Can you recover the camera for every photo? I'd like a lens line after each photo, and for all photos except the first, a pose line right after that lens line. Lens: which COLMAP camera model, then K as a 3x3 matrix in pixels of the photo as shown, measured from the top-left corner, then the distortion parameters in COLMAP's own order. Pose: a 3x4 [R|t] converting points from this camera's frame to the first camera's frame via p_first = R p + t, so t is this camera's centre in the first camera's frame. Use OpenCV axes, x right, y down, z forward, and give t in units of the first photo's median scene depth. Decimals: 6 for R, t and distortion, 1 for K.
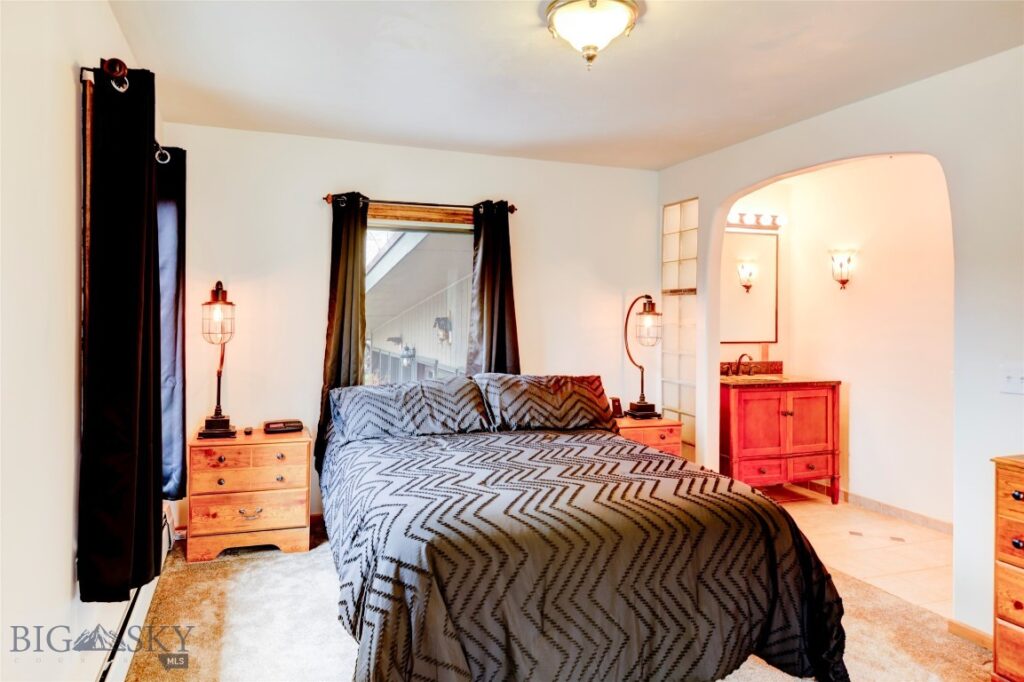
lens RADIAL K [[647.9, 0, 475.9], [0, 647.9, 311.4], [0, 0, 1]] dist [0.006490, -0.003979]
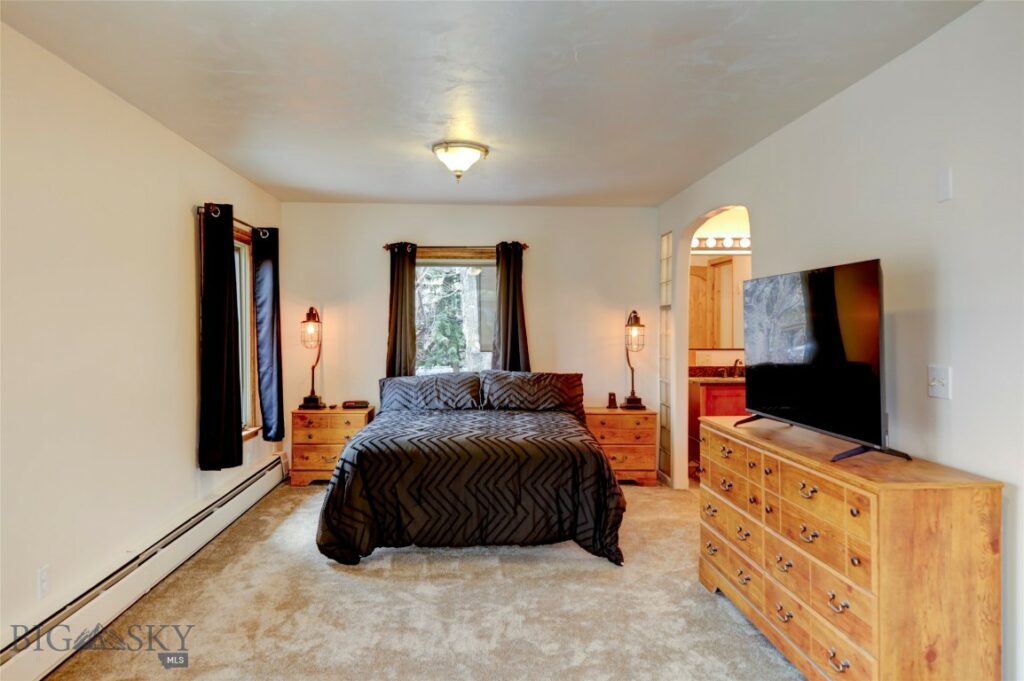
lens RADIAL K [[701.4, 0, 505.8], [0, 701.4, 334.3], [0, 0, 1]] dist [0.012285, -0.000038]
pose [[0.960407, -0.005114, -0.278553, 0.523813], [0.009682, 0.999840, 0.015025, -0.002946], [0.278431, -0.017127, 0.960303, -0.477711]]
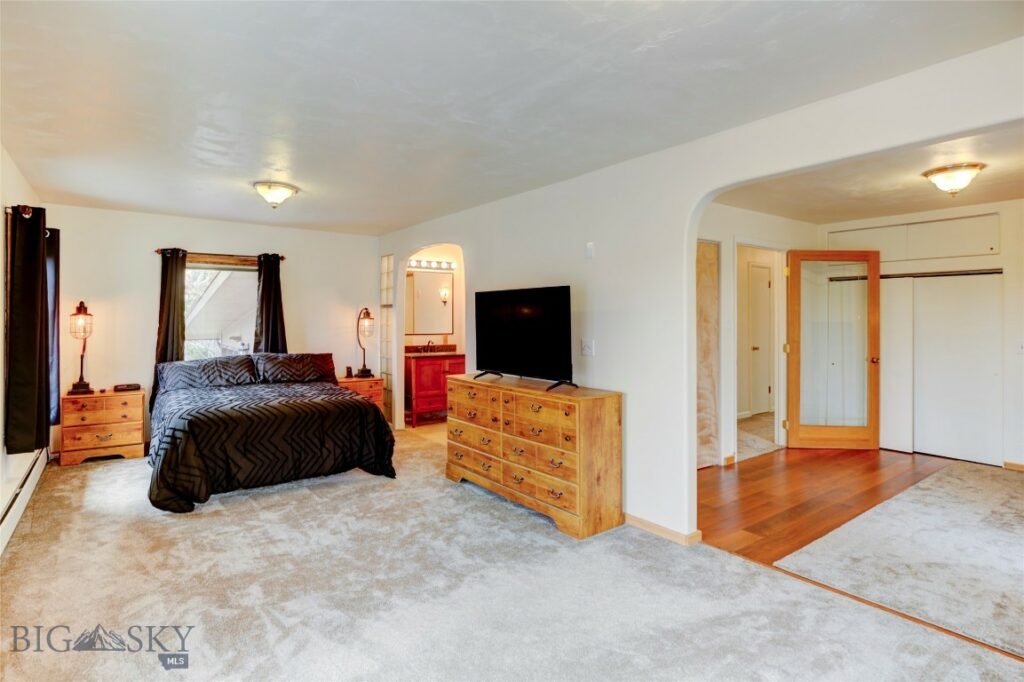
lens RADIAL K [[534.1, 0, 503.8], [0, 534.1, 313.0], [0, 0, 1]] dist [-0.007066, 0.001150]
pose [[0.957304, -0.004384, 0.289049, 0.263660], [0.005236, 0.999984, -0.002173, -0.008007], [-0.289035, 0.003594, 0.957312, -0.664091]]
